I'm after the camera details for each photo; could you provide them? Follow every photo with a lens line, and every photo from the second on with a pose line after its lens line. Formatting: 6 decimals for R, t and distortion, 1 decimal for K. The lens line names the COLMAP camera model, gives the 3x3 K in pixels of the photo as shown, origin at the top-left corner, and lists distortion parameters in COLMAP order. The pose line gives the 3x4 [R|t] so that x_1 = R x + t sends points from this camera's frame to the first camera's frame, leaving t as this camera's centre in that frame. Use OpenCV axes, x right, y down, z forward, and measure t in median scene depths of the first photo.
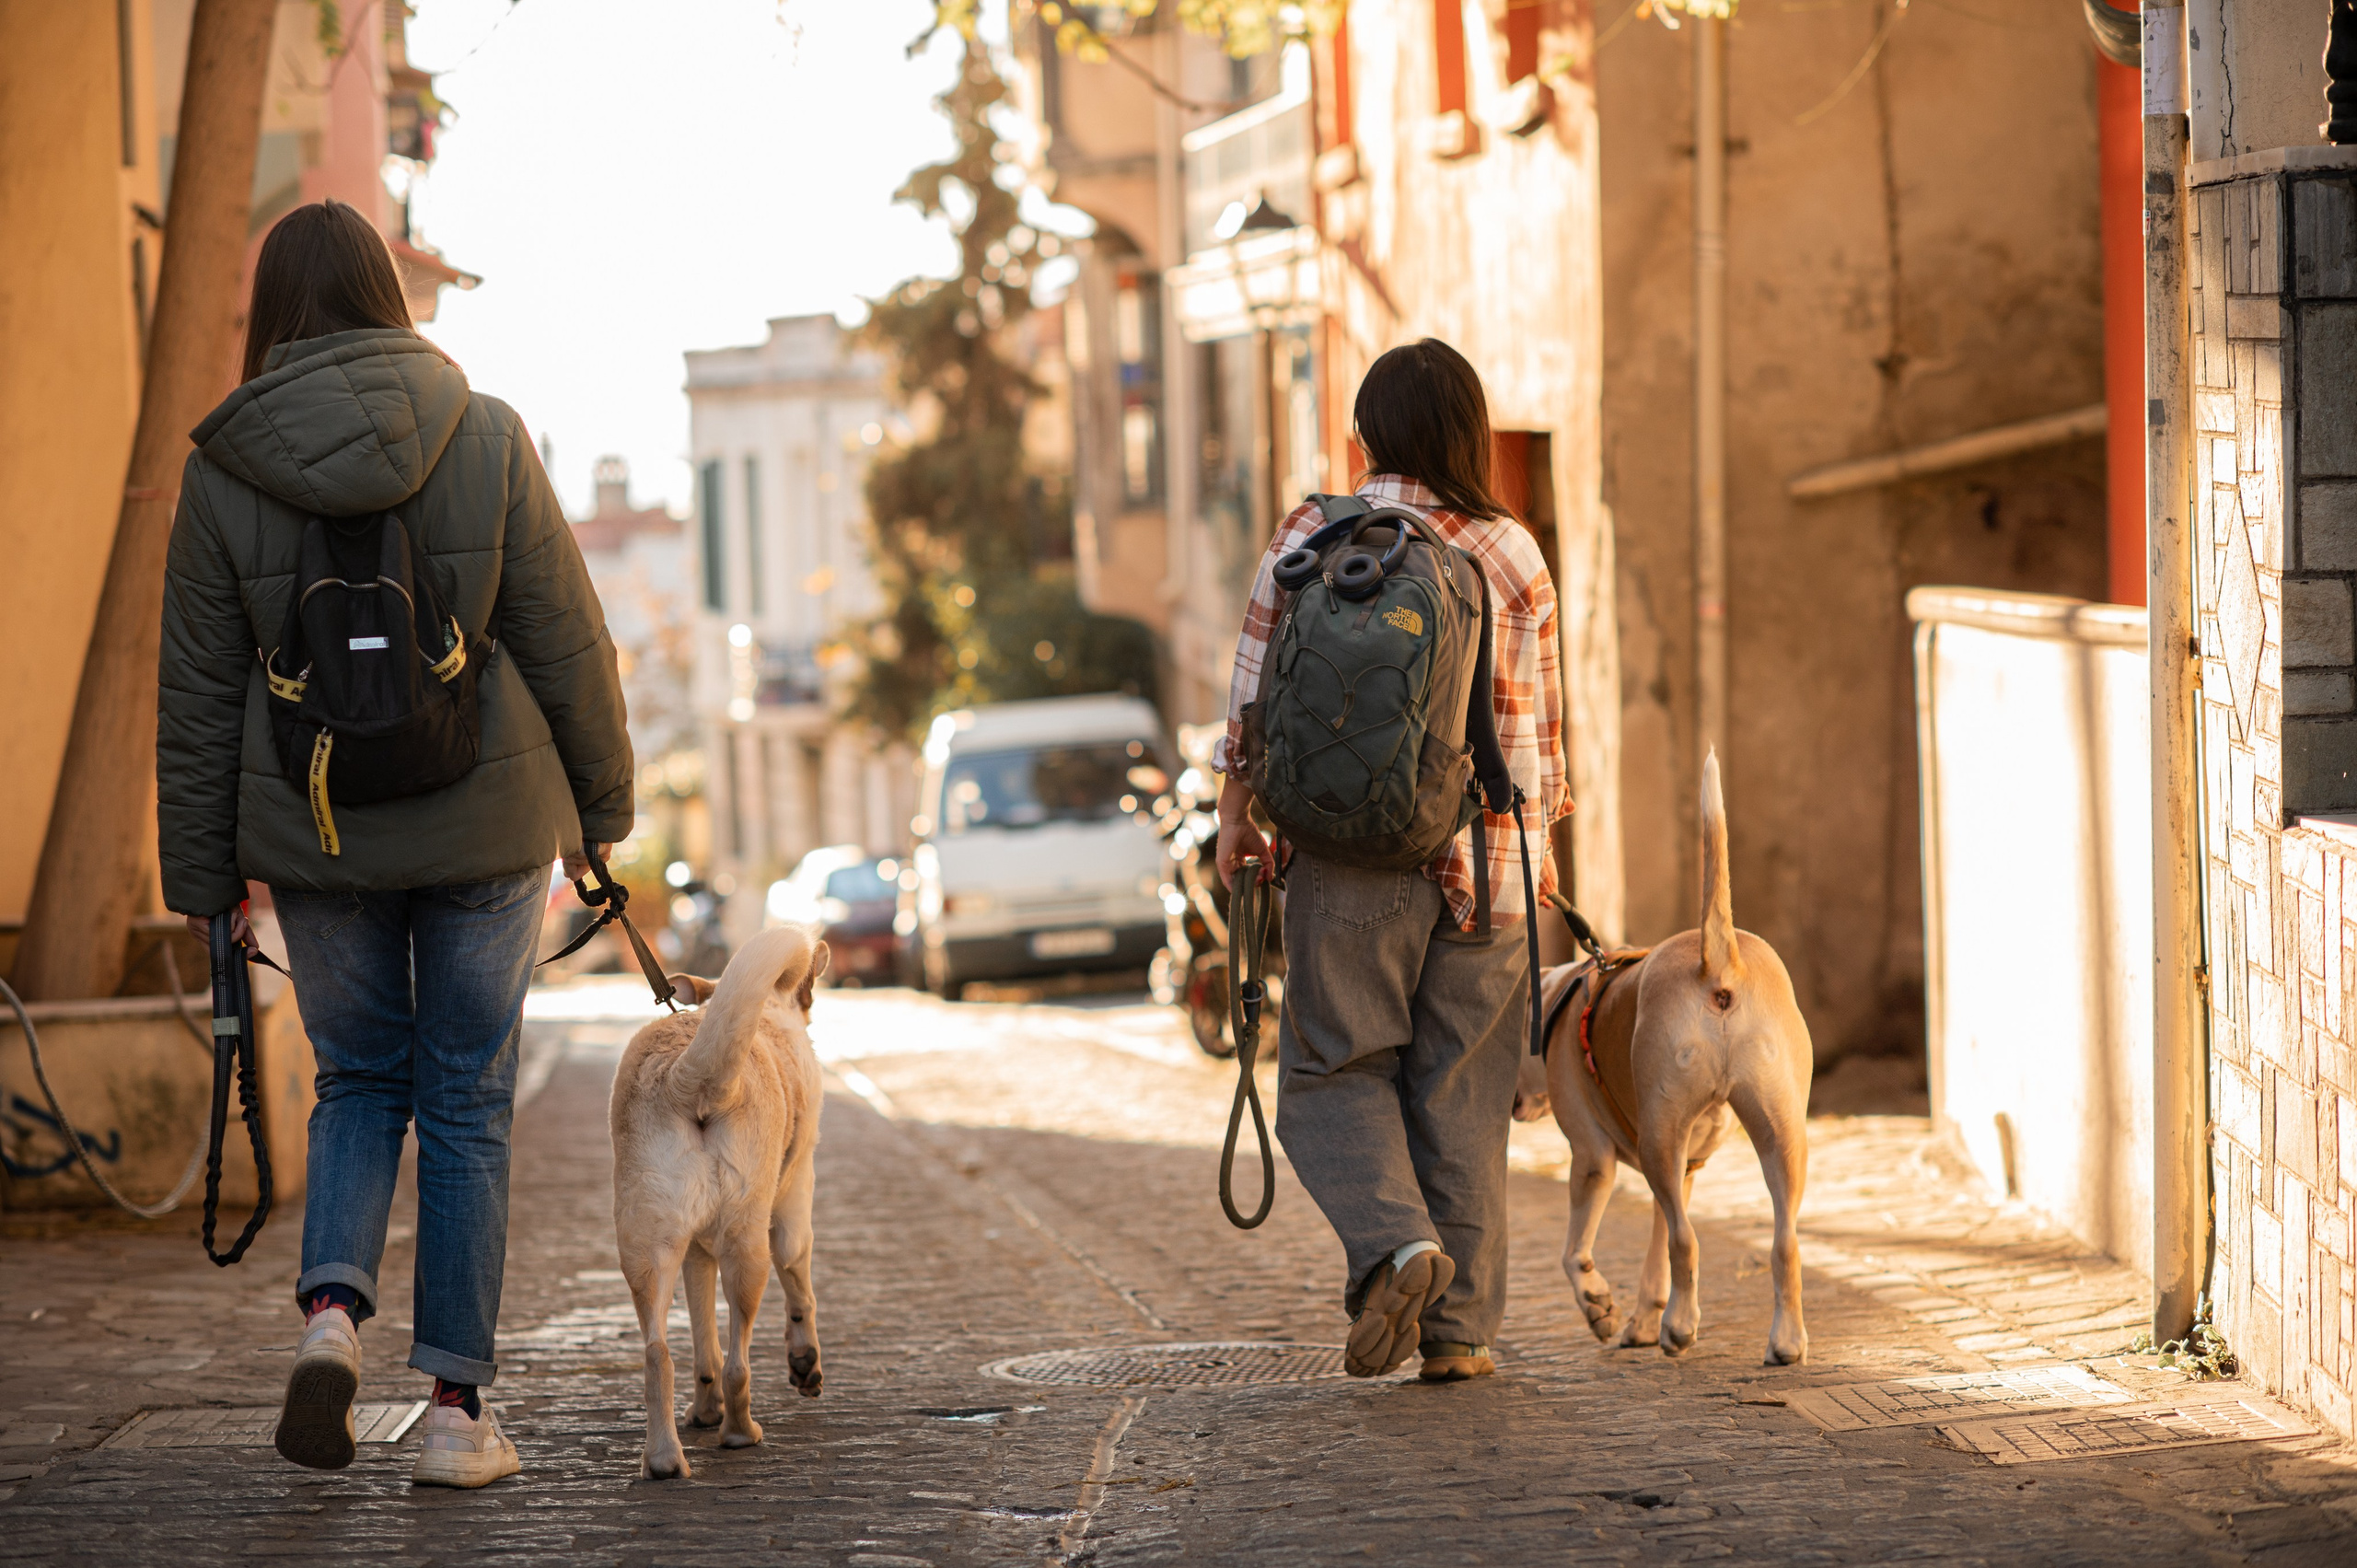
lens RADIAL K [[5863.5, 0, 1175.3], [0, 5863.5, 787.5], [0, 0, 1]] dist [0.047672, 0.000000]
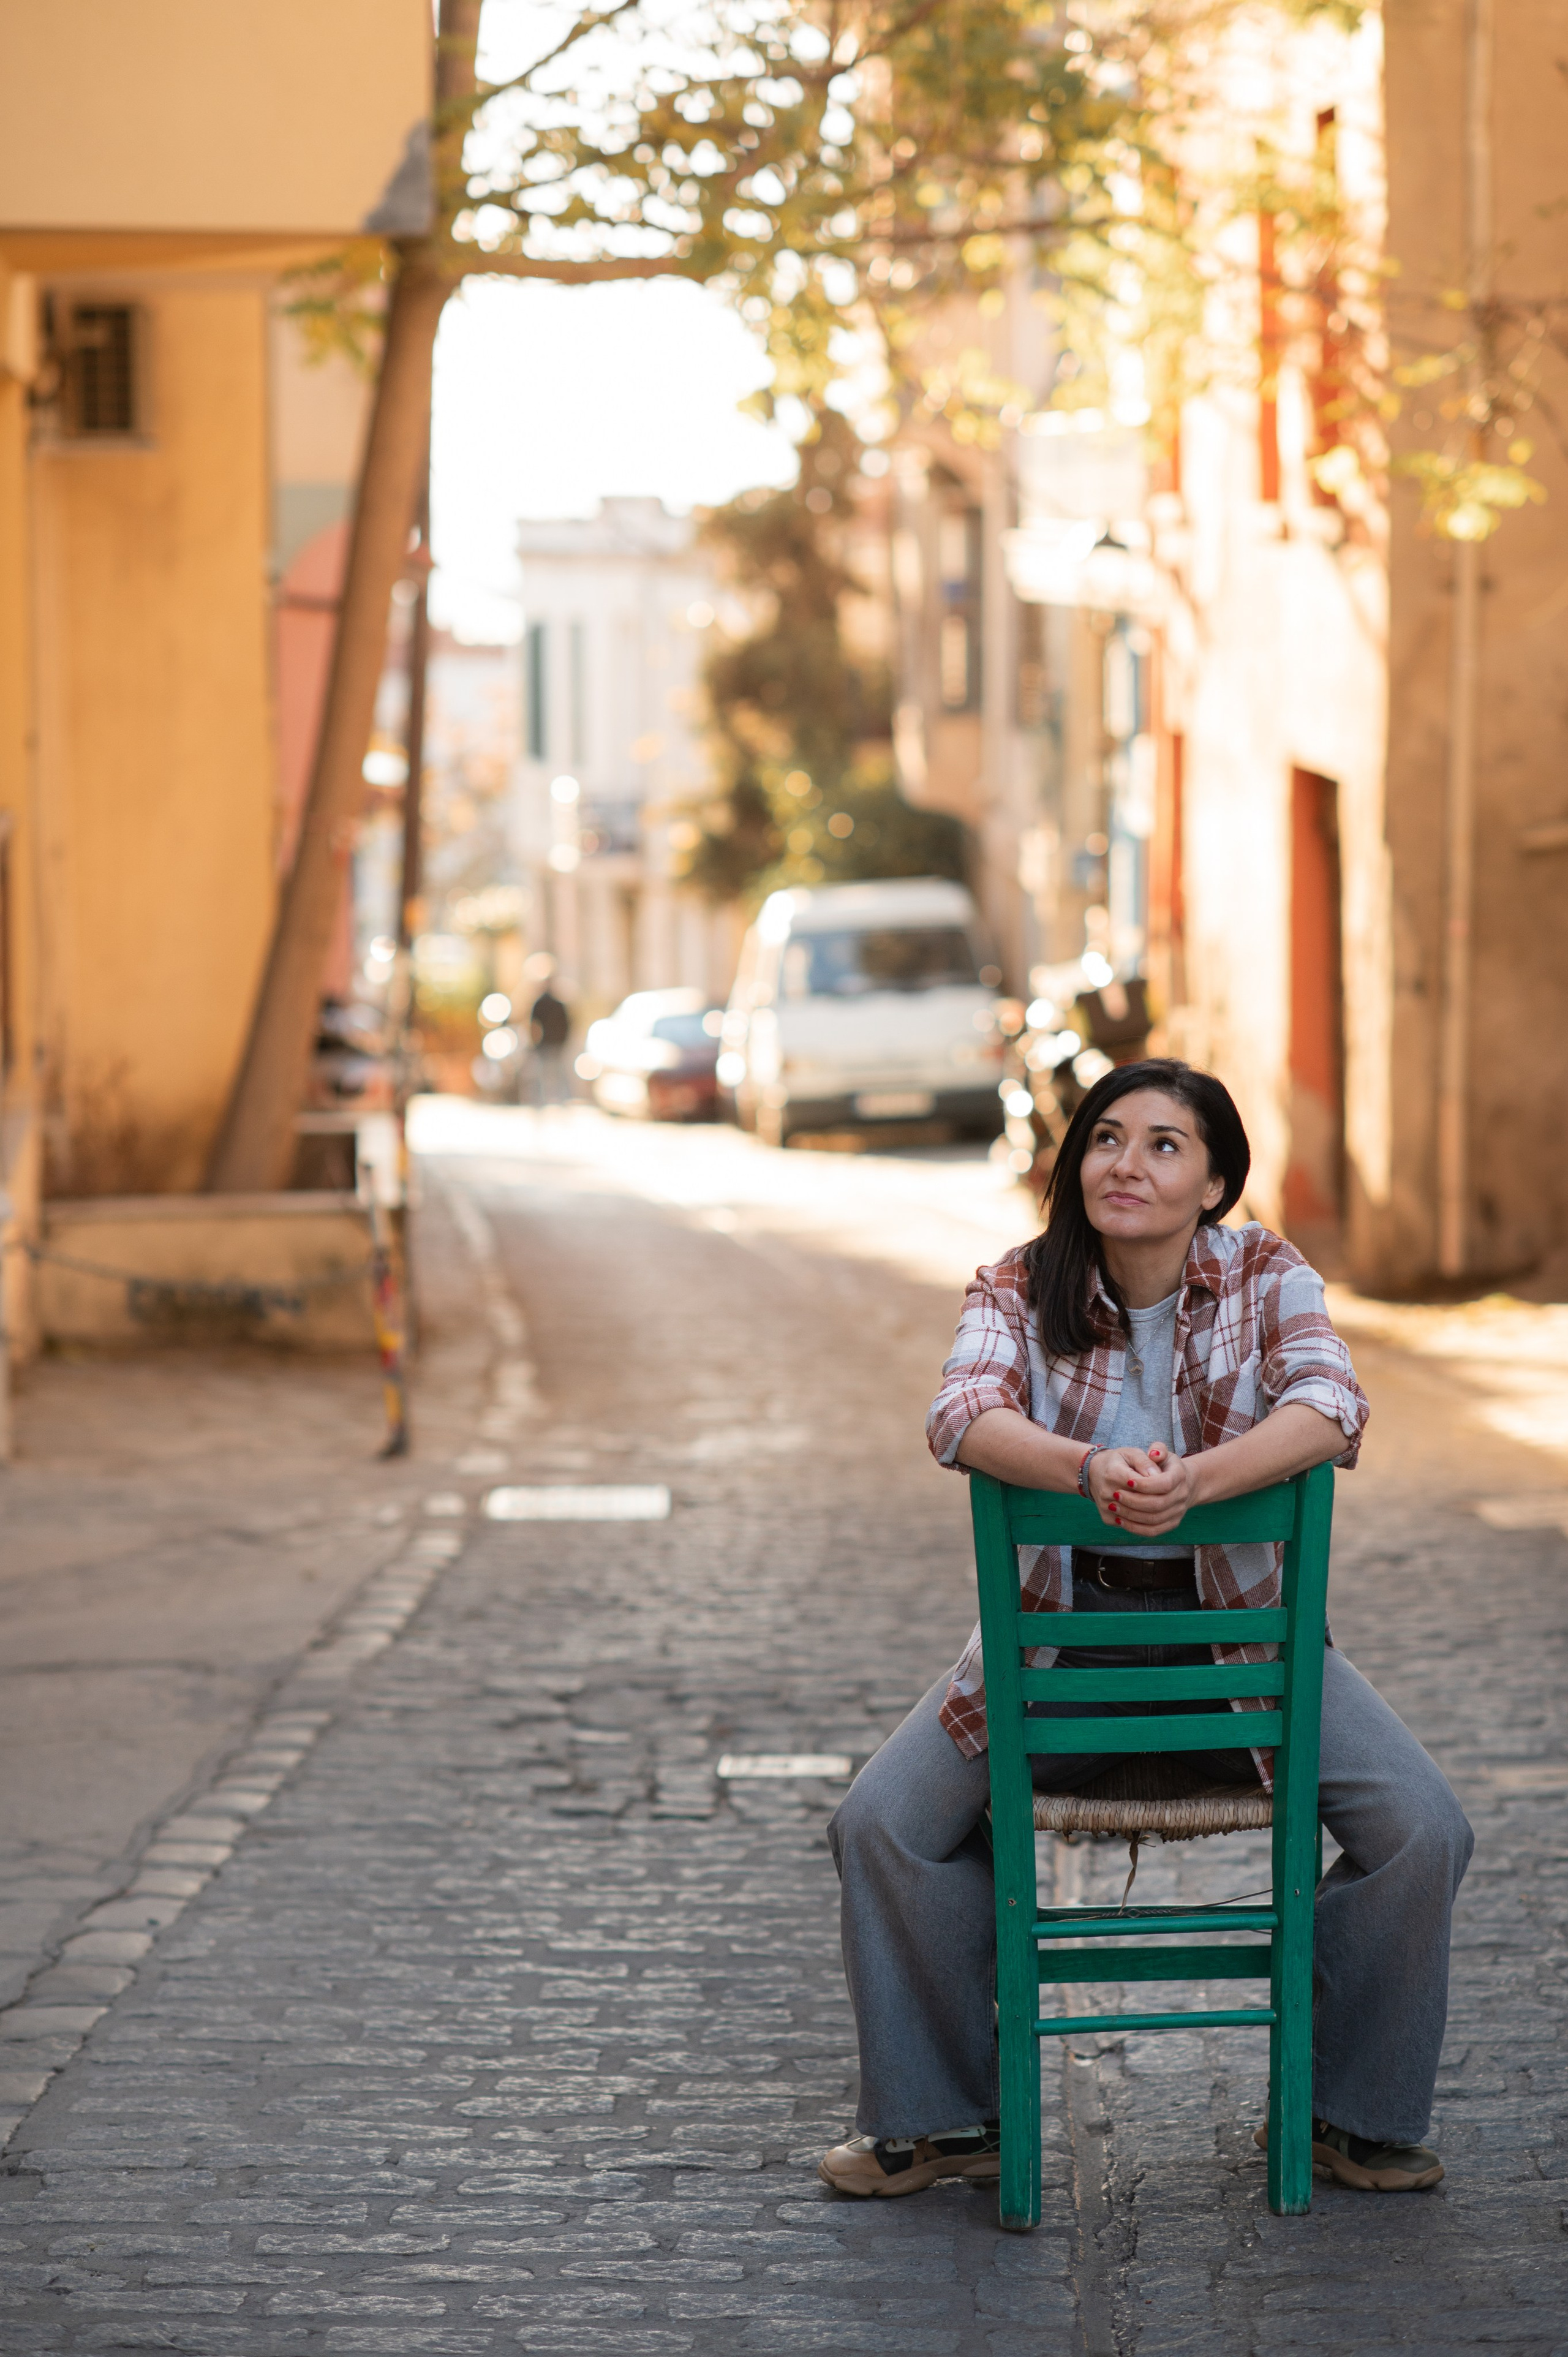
lens RADIAL K [[5863.3, 0, 795.8], [0, 5863.3, 1169.5], [0, 0, 1]] dist [0.047672, 0.000000]
pose [[0.999308, 0.031027, -0.020528, -0.010315], [-0.030030, 0.998433, 0.047228, -0.011294], [0.021962, -0.046579, 0.998673, -0.115972]]
